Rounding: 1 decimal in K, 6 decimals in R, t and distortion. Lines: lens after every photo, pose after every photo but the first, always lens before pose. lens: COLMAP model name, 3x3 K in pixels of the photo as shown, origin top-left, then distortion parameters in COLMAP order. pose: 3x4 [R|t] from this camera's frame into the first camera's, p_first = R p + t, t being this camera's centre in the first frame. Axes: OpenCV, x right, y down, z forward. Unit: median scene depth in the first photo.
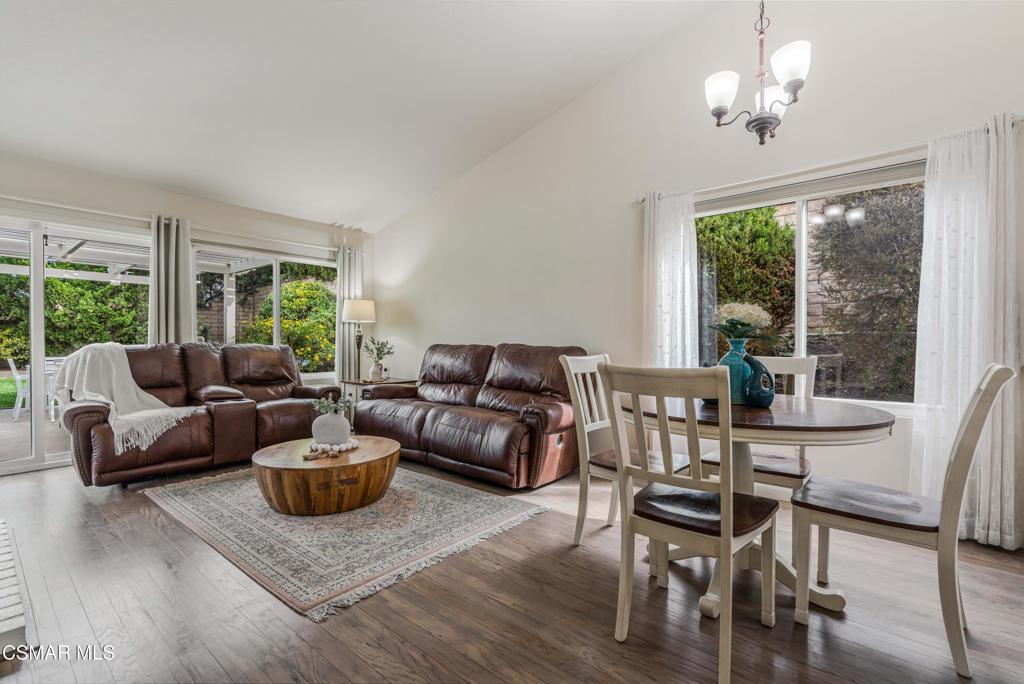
lens RADIAL K [[464.4, 0, 514.3], [0, 464.4, 345.4], [0, 0, 1]] dist [0.001348, 0.000553]
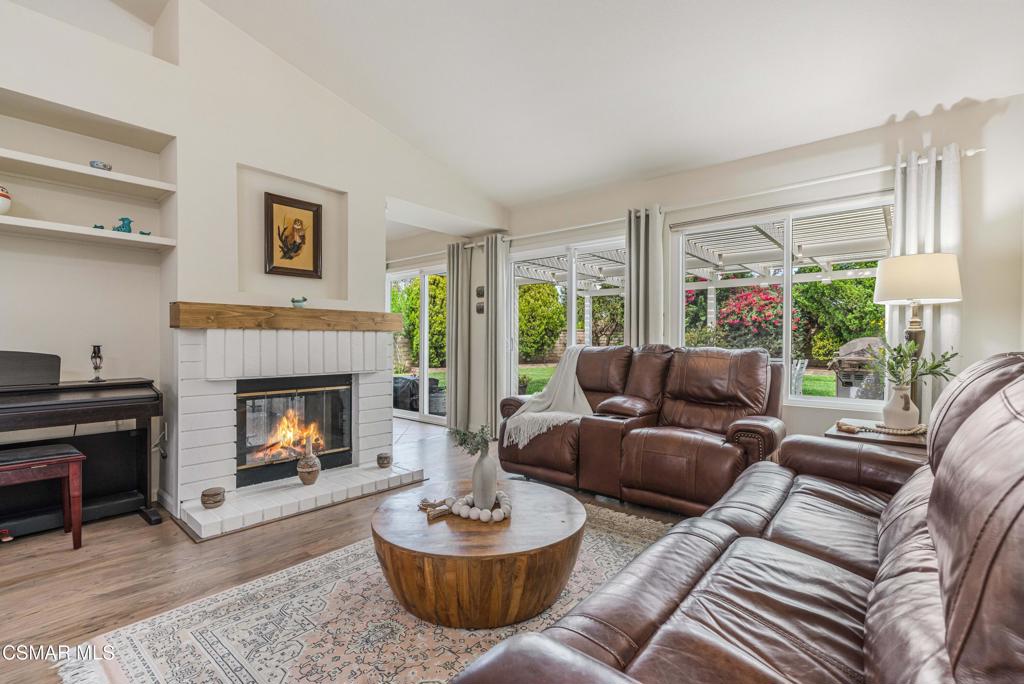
lens RADIAL K [[468.7, 0, 515.0], [0, 468.7, 345.9], [0, 0, 1]] dist [-0.001592, 0.000689]
pose [[-0.003508, 0.005033, -0.999981, 0.237672], [-0.009799, 0.999939, 0.005067, -0.007861], [0.999946, 0.009817, -0.003459, 0.958010]]
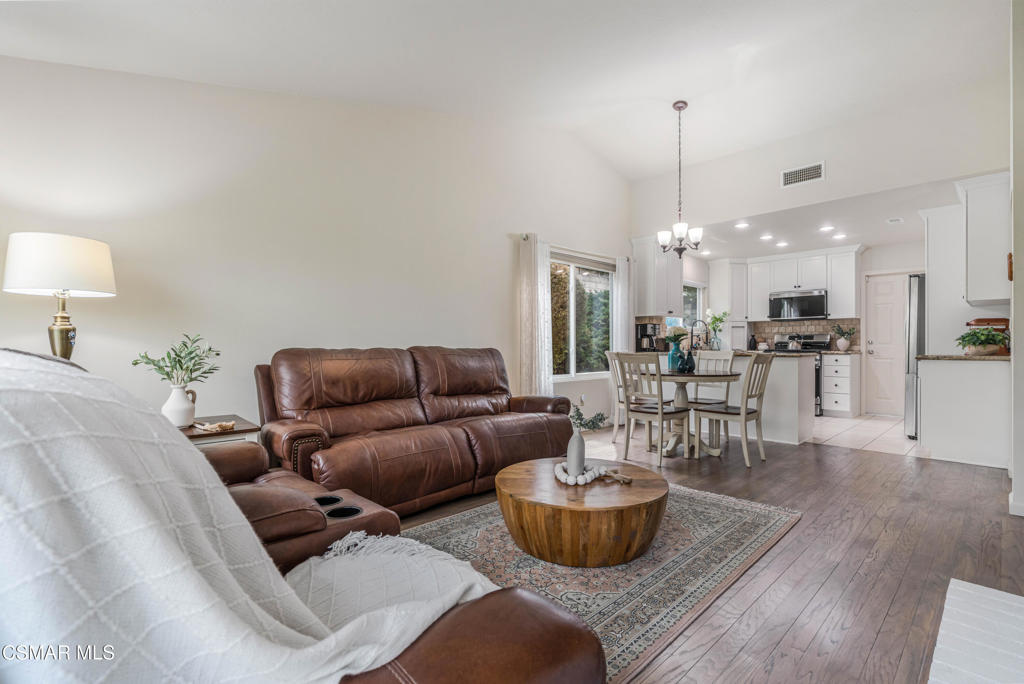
lens RADIAL K [[464.4, 0, 514.3], [0, 464.4, 345.4], [0, 0, 1]] dist [0.001348, 0.000553]
pose [[0.106005, -0.005364, 0.994351, -1.104901], [0.007930, 0.999958, 0.004549, -0.009467], [-0.994334, 0.007403, 0.106043, 0.936974]]
